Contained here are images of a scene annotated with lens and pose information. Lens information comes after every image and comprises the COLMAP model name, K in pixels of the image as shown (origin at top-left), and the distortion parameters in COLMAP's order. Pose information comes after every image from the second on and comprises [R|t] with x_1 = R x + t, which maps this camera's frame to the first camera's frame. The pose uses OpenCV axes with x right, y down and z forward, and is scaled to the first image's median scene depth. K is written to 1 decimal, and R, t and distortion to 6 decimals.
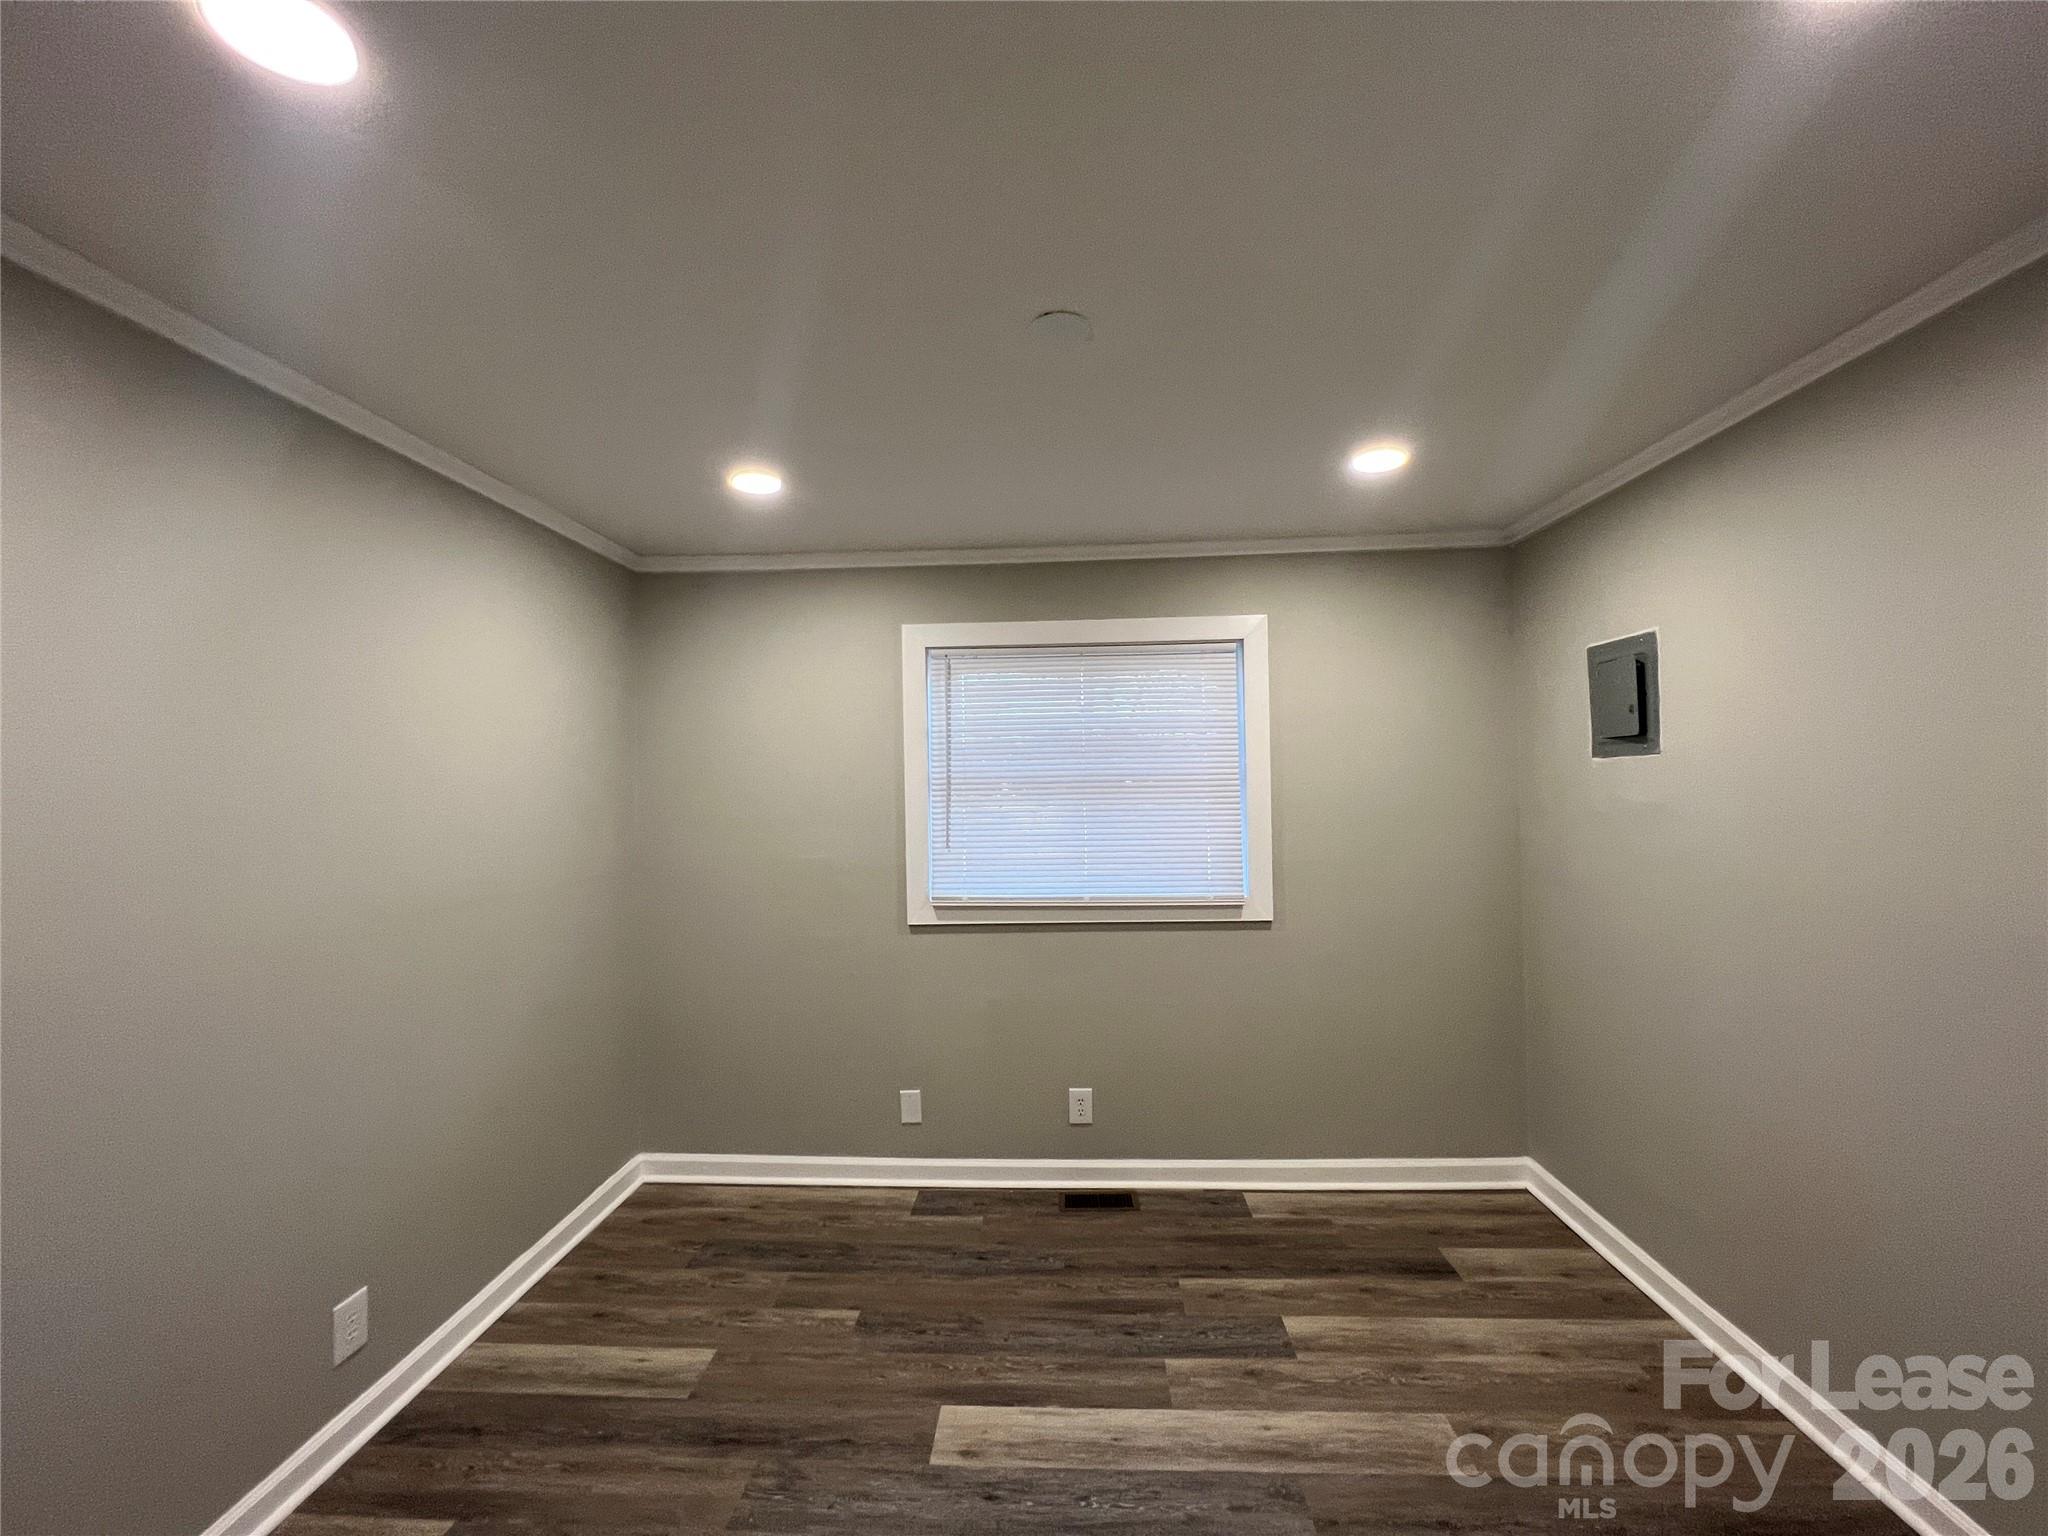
lens RADIAL K [[821.5, 0, 1026.5], [0, 821.5, 766.8], [0, 0, 1]] dist [0.003564, 0.000122]
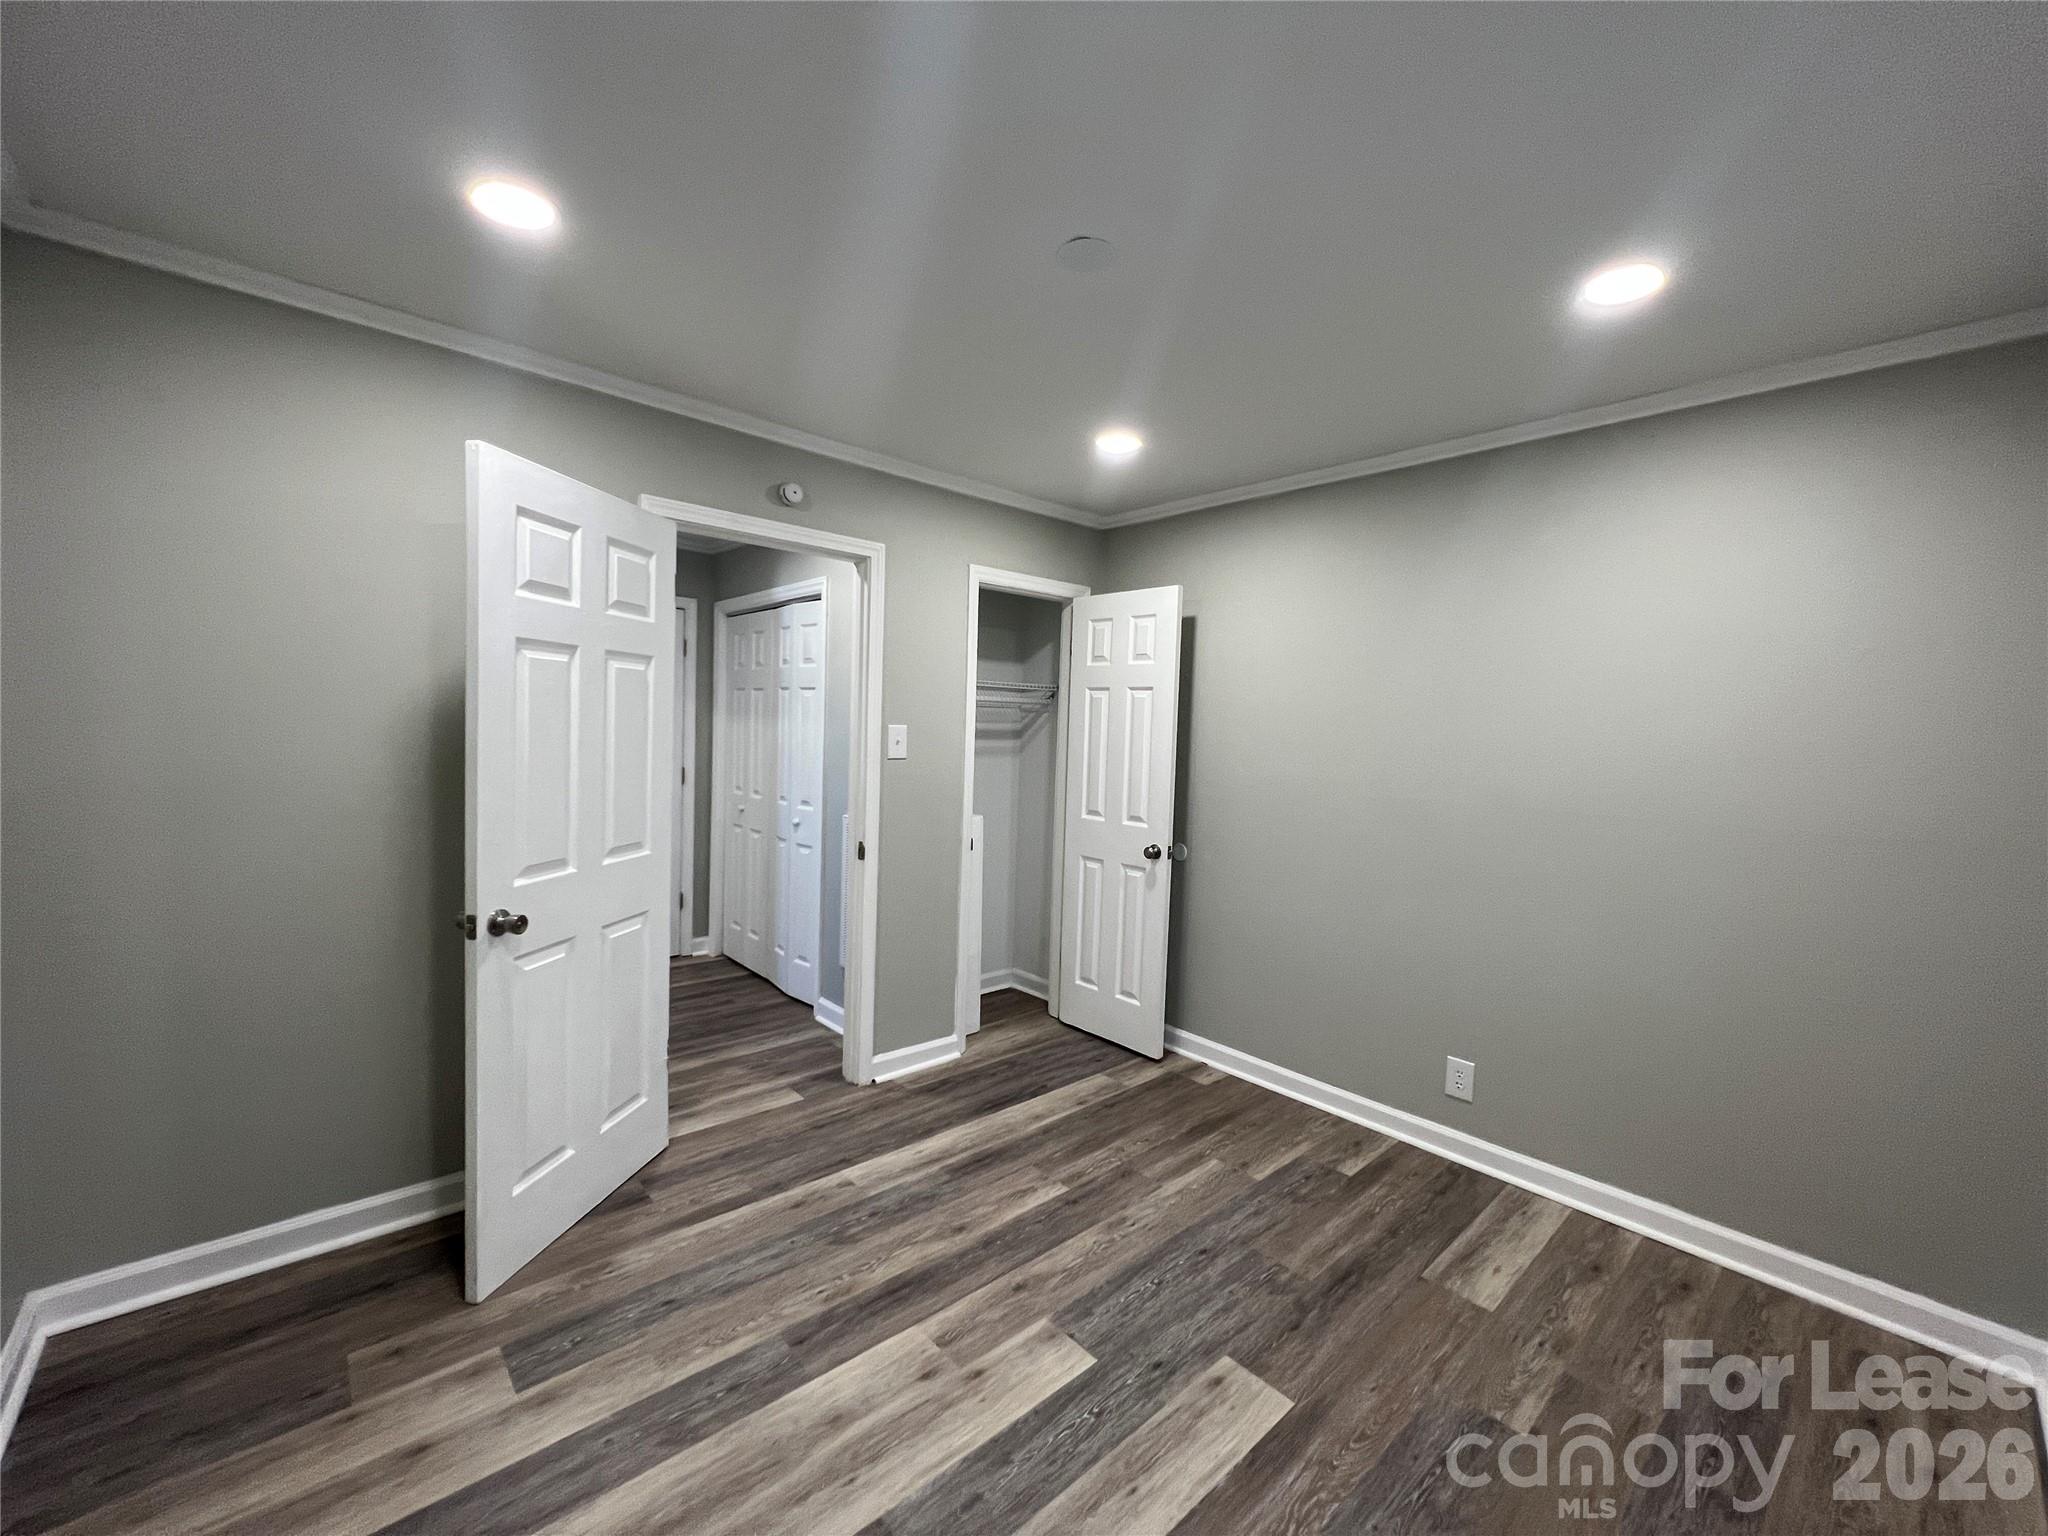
lens RADIAL K [[821.5, 0, 1024.1], [0, 821.5, 762.9], [0, 0, 1]] dist [0.003564, 0.000122]
pose [[-0.712324, 0.020909, -0.701540, 0.765819], [-0.004614, 0.999395, 0.034471, 0.075344], [0.701836, 0.027792, -0.711796, 1.534915]]
